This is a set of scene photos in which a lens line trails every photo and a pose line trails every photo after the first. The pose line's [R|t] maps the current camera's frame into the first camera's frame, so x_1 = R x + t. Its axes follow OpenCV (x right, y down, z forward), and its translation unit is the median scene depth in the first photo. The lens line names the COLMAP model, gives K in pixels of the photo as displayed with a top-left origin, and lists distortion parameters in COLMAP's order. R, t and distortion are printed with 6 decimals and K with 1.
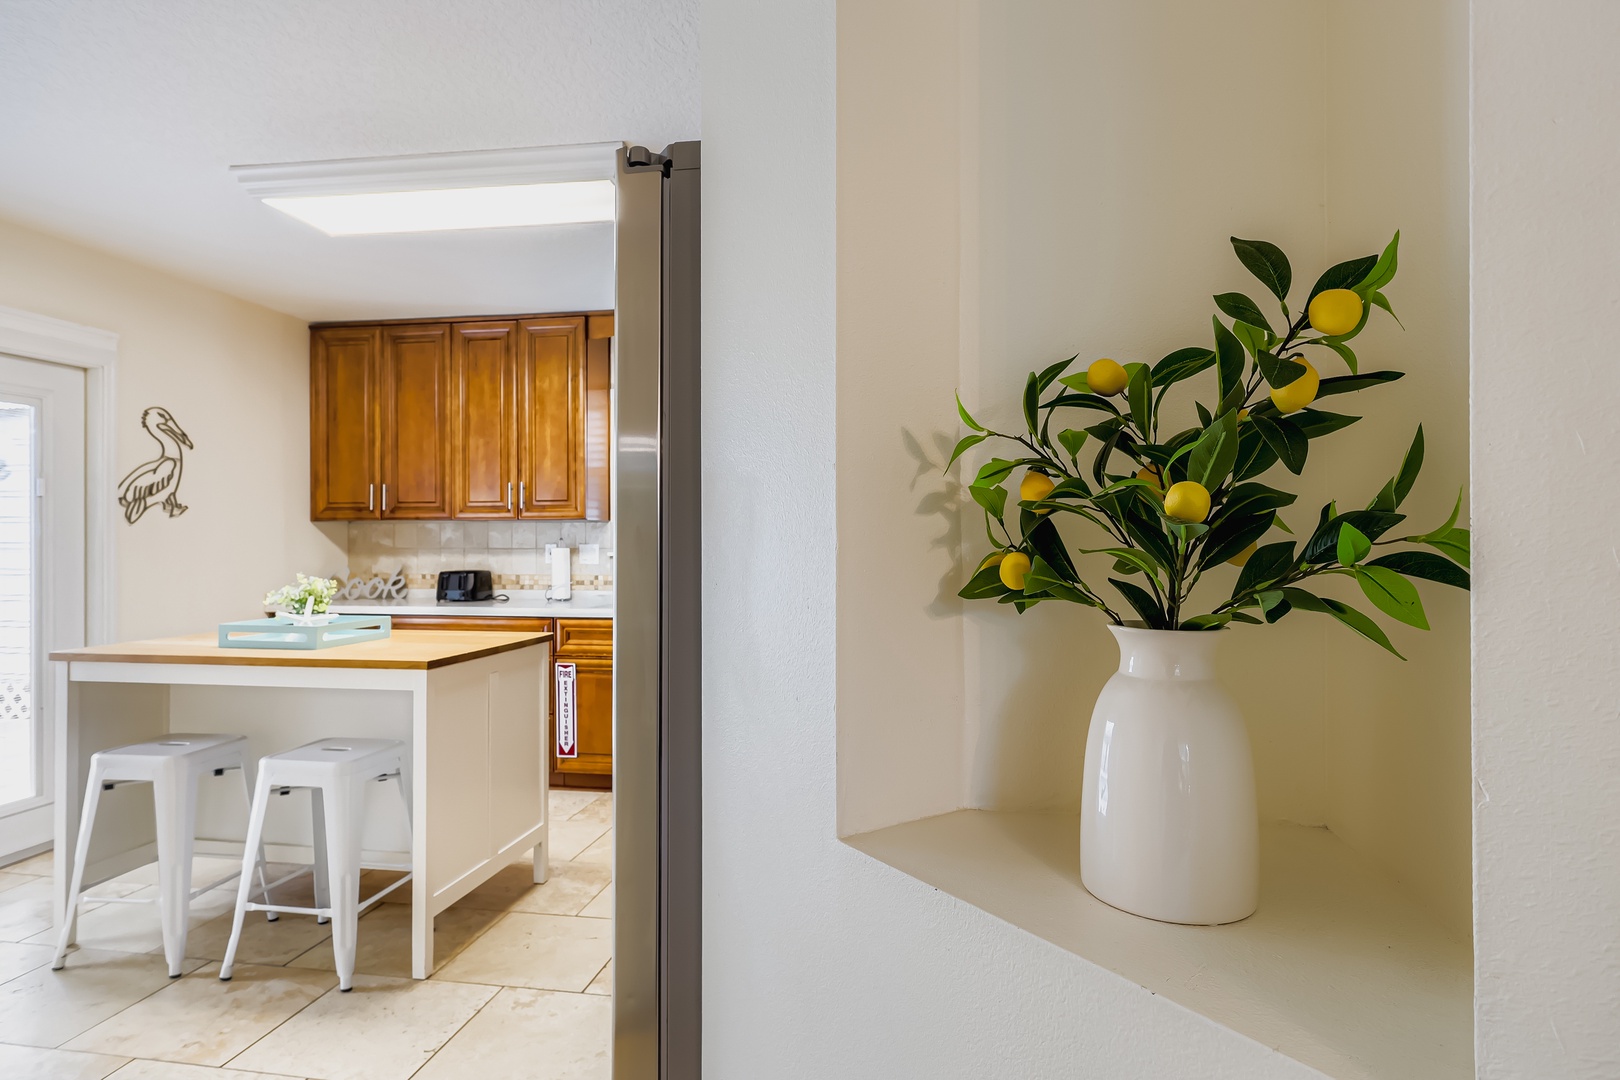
lens RADIAL K [[882.8, 0, 816.3], [0, 882.8, 536.6], [0, 0, 1]] dist [0.002388, -0.001710]
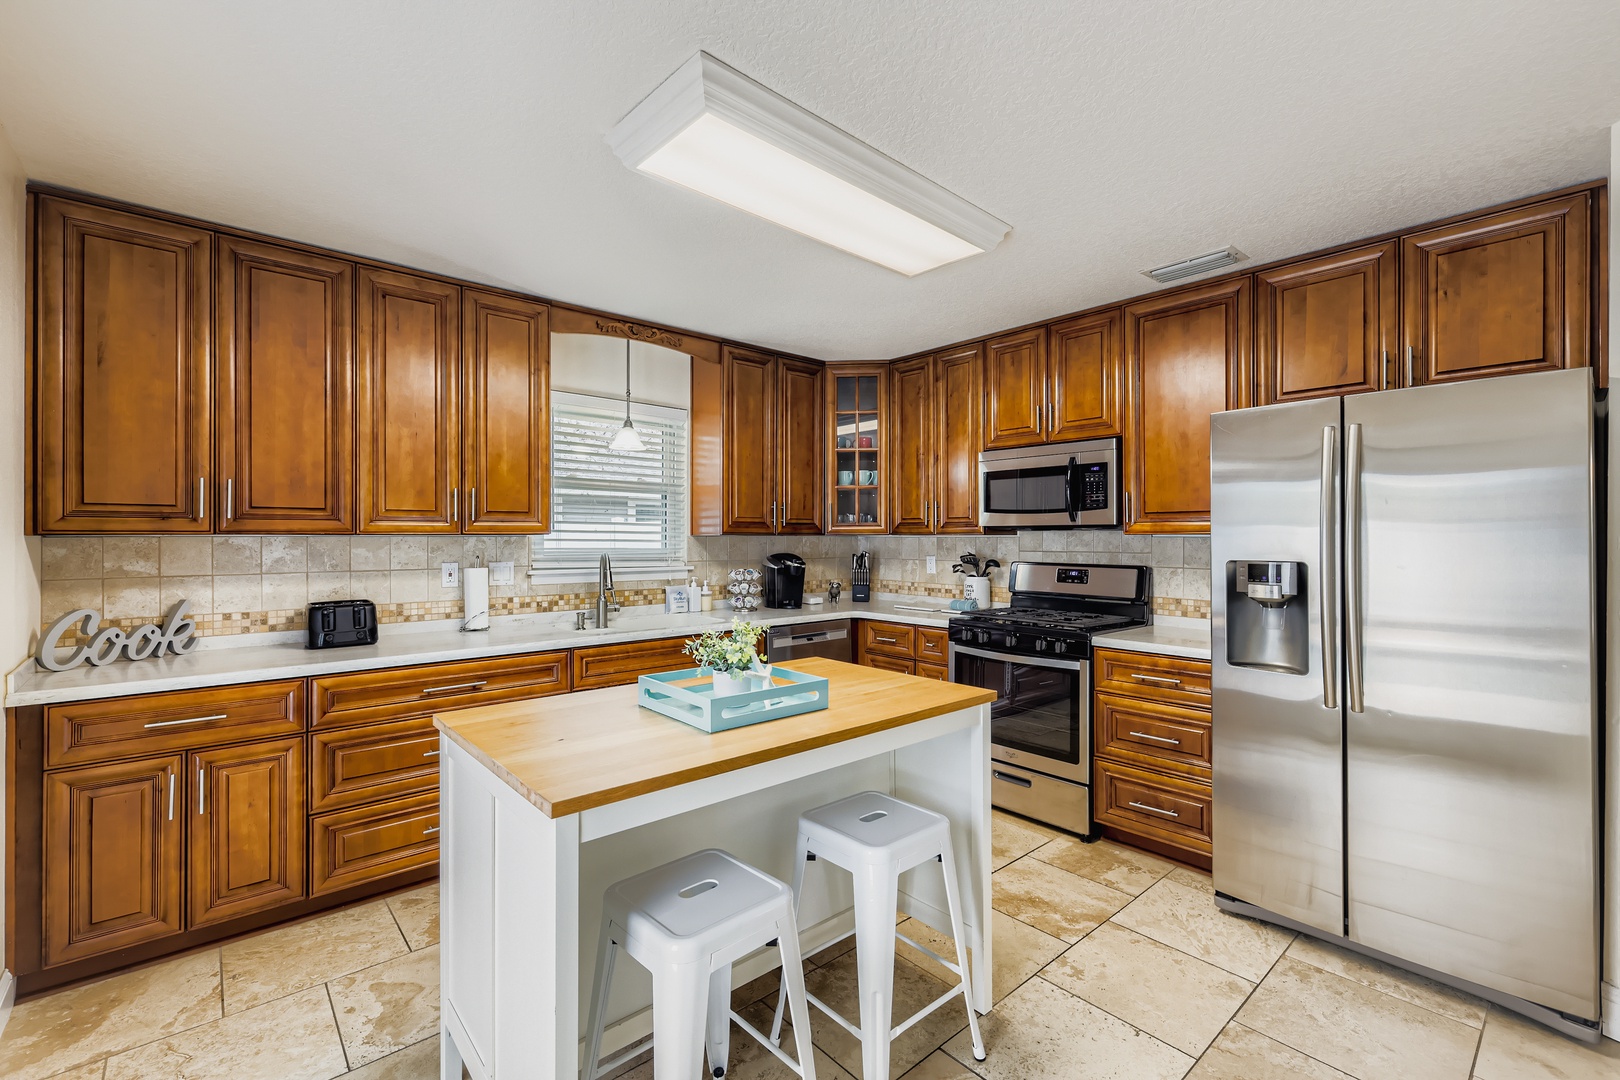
lens RADIAL K [[703.8, 0, 804.7], [0, 703.8, 536.5], [0, 0, 1]] dist [-0.000803, -0.000129]
pose [[0.632713, 0.001207, 0.774385, -0.638096], [-0.002345, 0.999997, 0.000357, -0.018375], [-0.774383, -0.002042, 0.632714, 0.352515]]
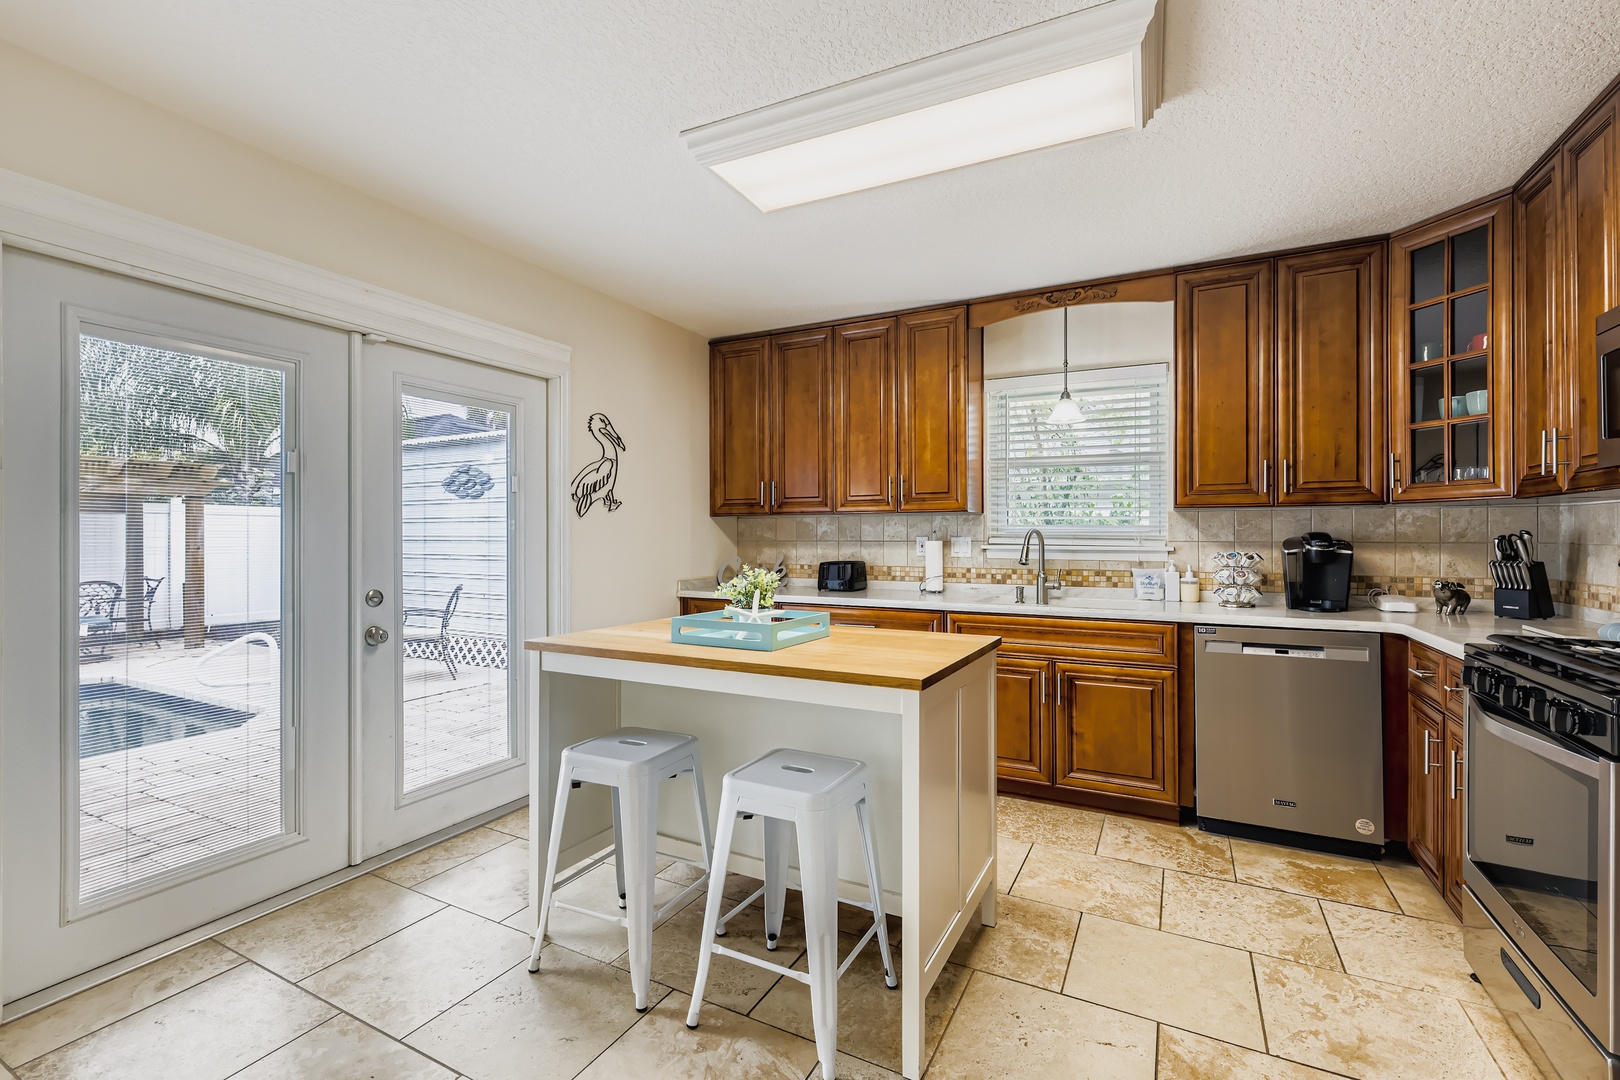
lens RADIAL K [[703.8, 0, 813.7], [0, 703.8, 538.8], [0, 0, 1]] dist [-0.000803, -0.000129]
pose [[0.951174, 0.001944, -0.308649, -0.179647], [0.000008, 0.999980, 0.006322, 0.005940], [0.308656, -0.006016, 0.951155, 0.198667]]
